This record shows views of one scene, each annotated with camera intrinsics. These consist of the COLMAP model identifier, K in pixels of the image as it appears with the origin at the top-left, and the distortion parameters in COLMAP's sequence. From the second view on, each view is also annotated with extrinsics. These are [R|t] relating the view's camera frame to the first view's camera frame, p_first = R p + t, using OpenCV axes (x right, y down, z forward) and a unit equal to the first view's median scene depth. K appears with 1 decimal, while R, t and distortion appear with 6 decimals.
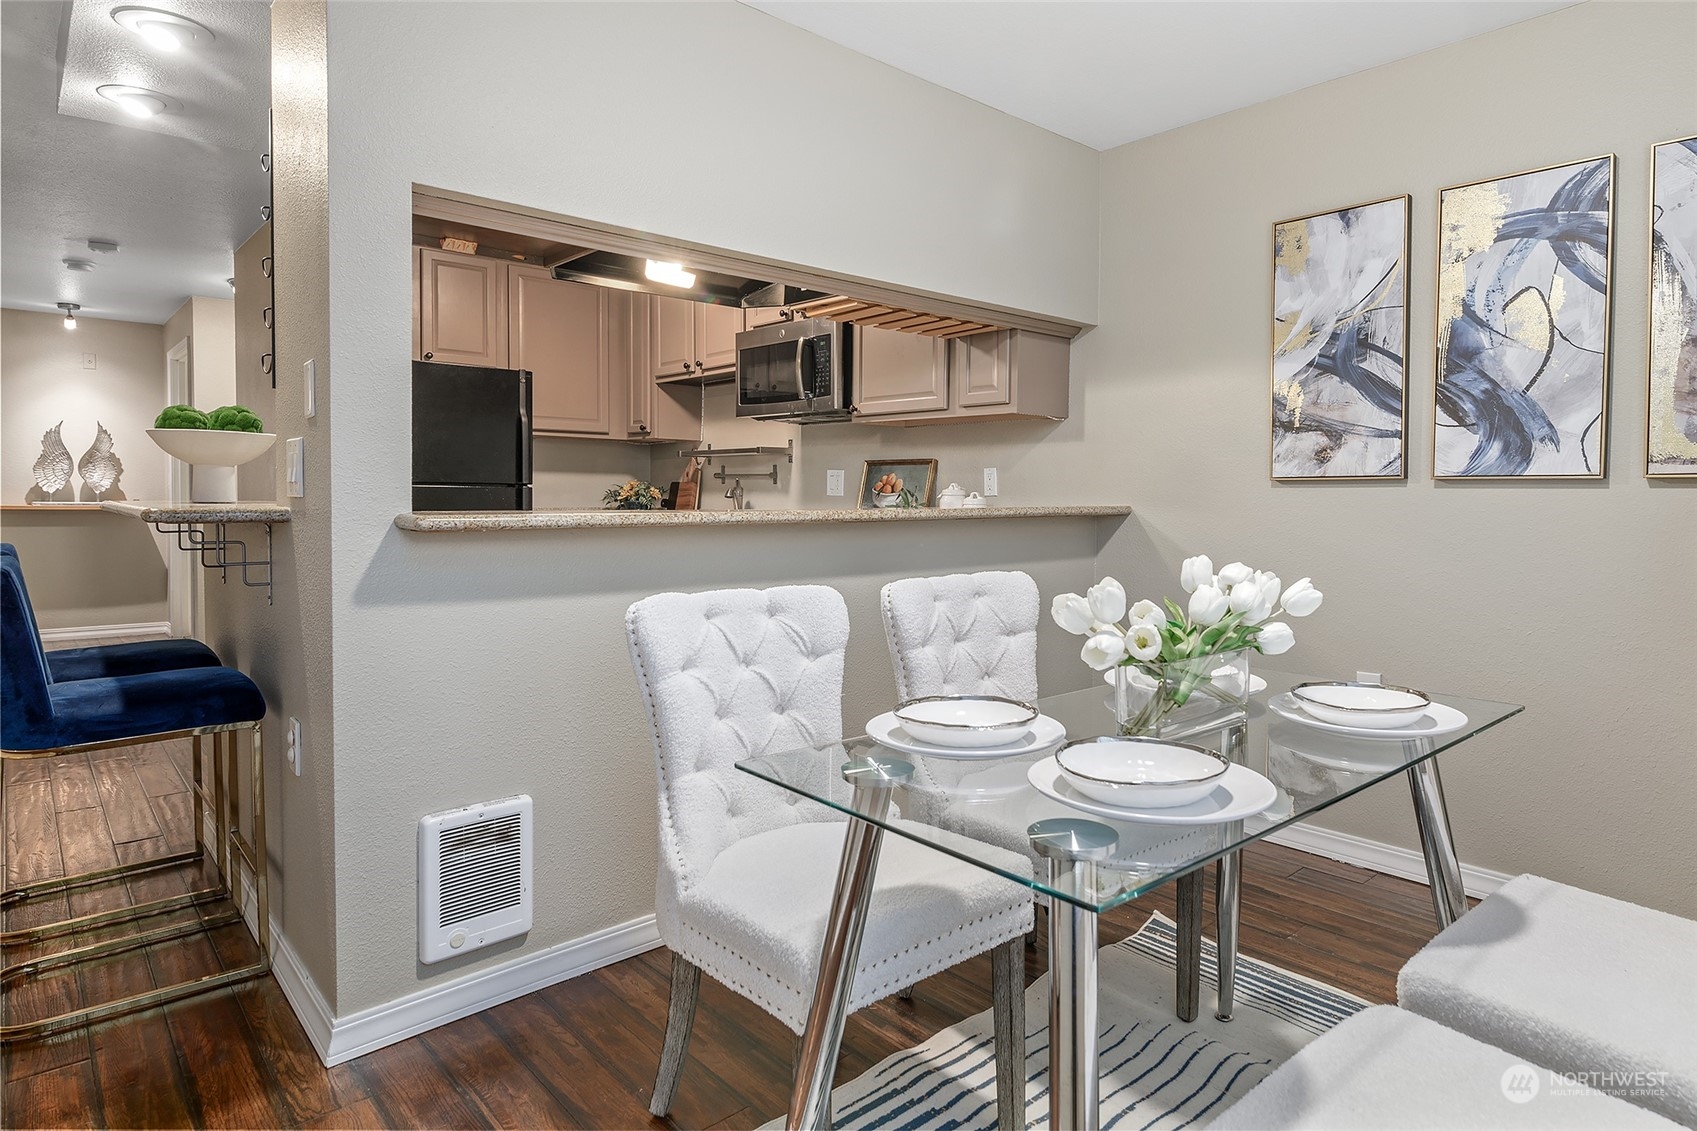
lens RADIAL K [[947.8, 0, 914.0], [0, 947.8, 525.7], [0, 0, 1]] dist [0.002048, -0.004392]
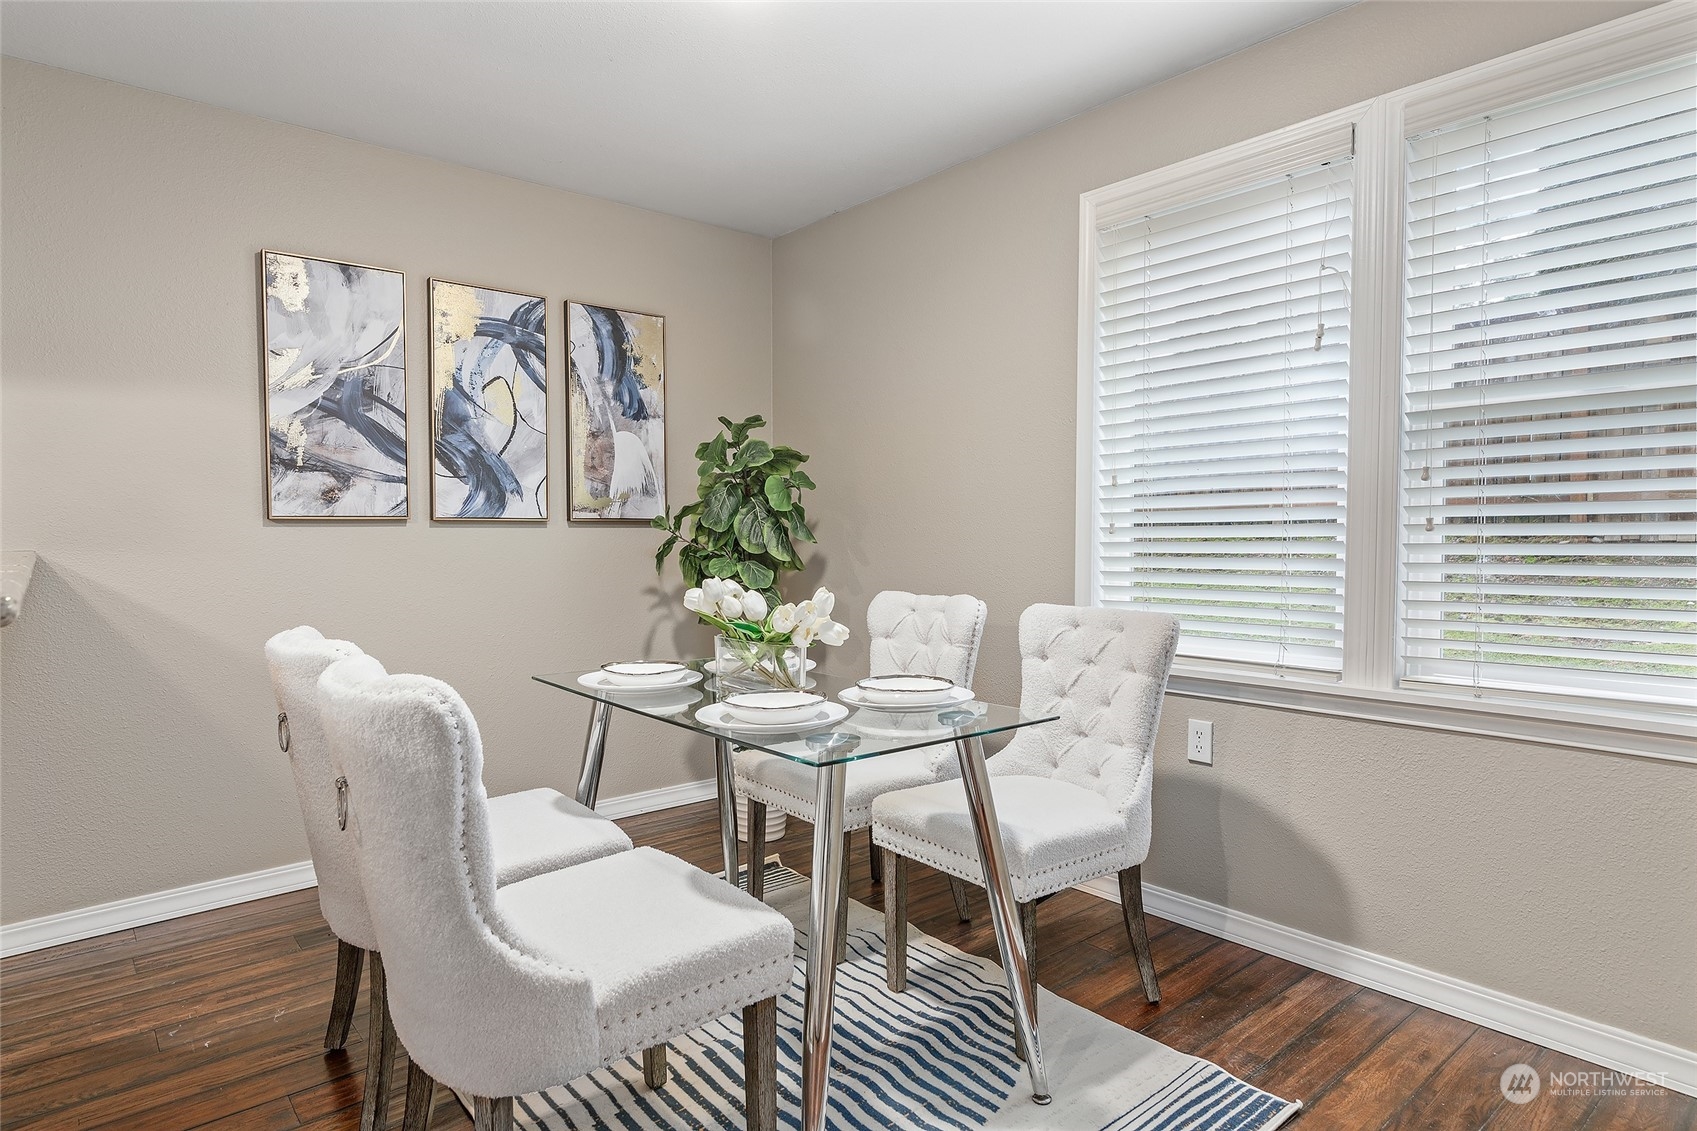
lens RADIAL K [[952.4, 0, 862.0], [0, 952.4, 565.8], [0, 0, 1]] dist [0.004689, -0.000014]
pose [[0.050291, -0.039907, 0.997937, -0.615776], [0.037591, 0.998569, 0.038038, -0.016703], [-0.998027, 0.035601, 0.051719, 0.395469]]
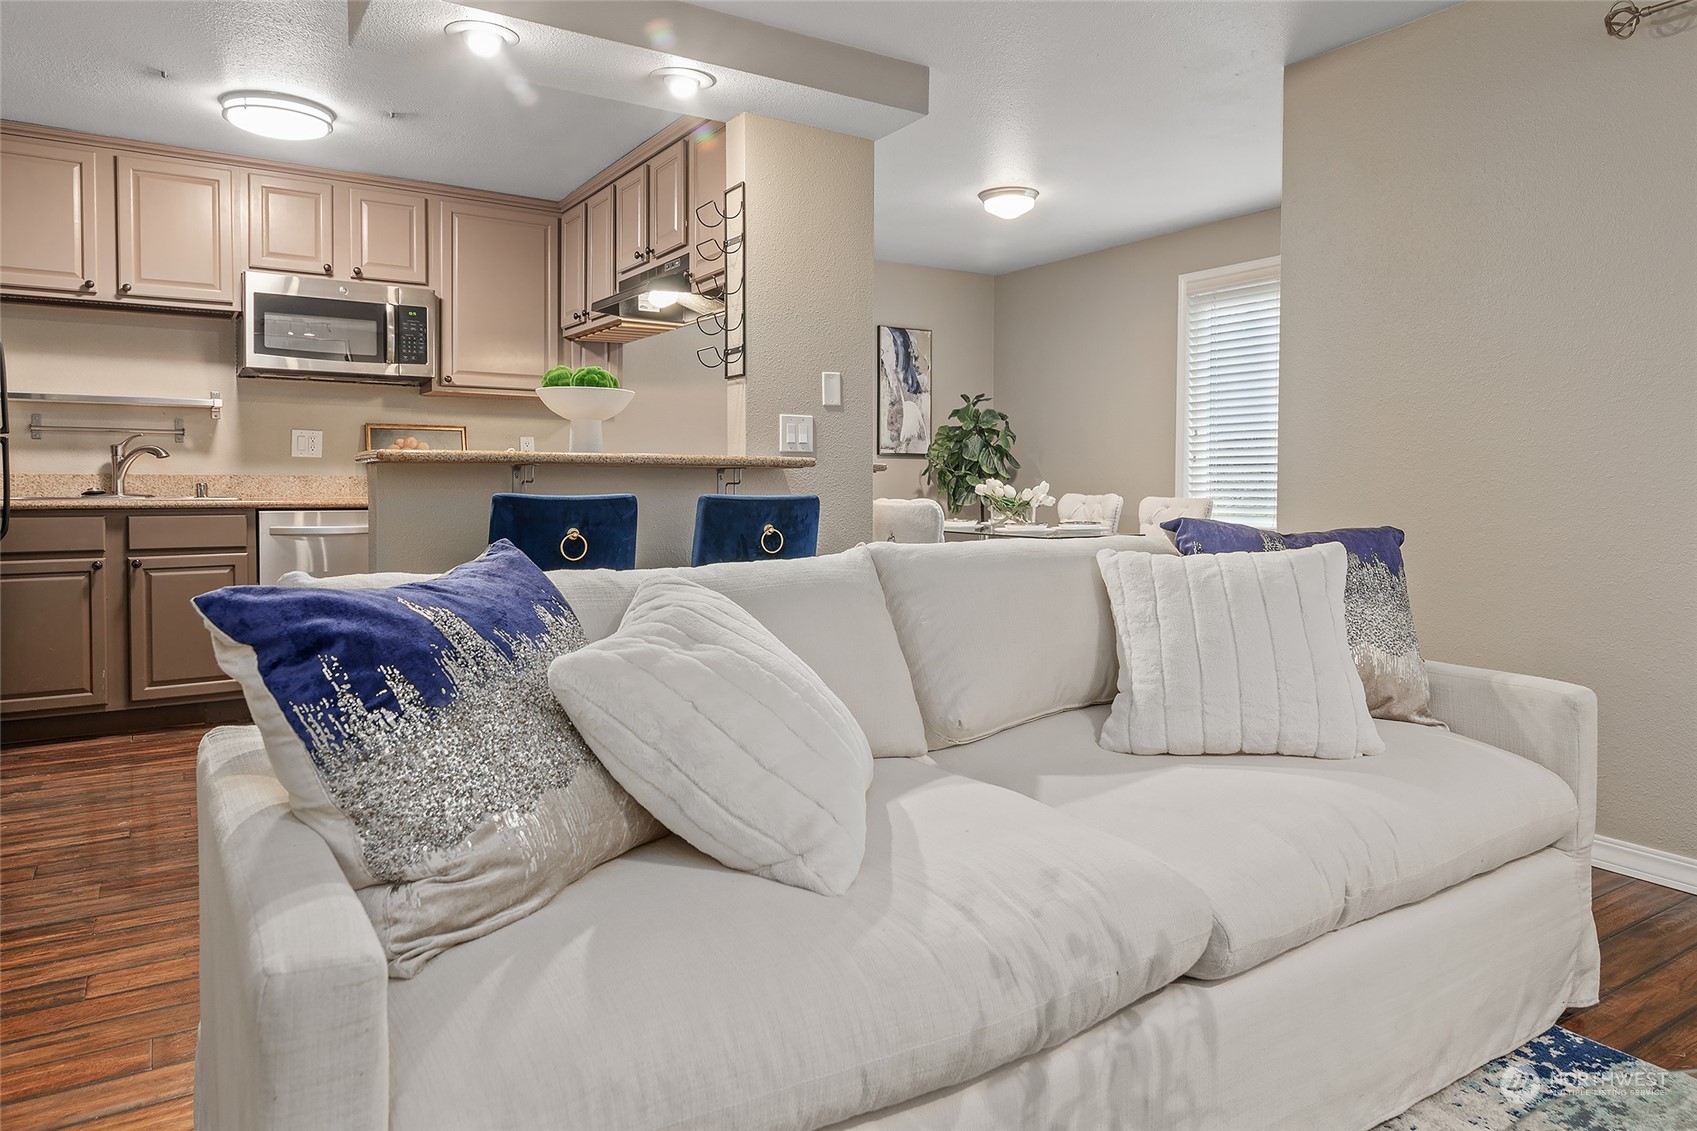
lens RADIAL K [[1118.4, 0, 891.1], [0, 1118.4, 501.7], [0, 0, 1]] dist [0.004188, 0.000547]
pose [[0.167676, -0.023901, 0.985552, -1.878210], [0.031155, 0.999335, 0.018935, 0.017121], [-0.985350, 0.027530, 0.168310, 0.398664]]
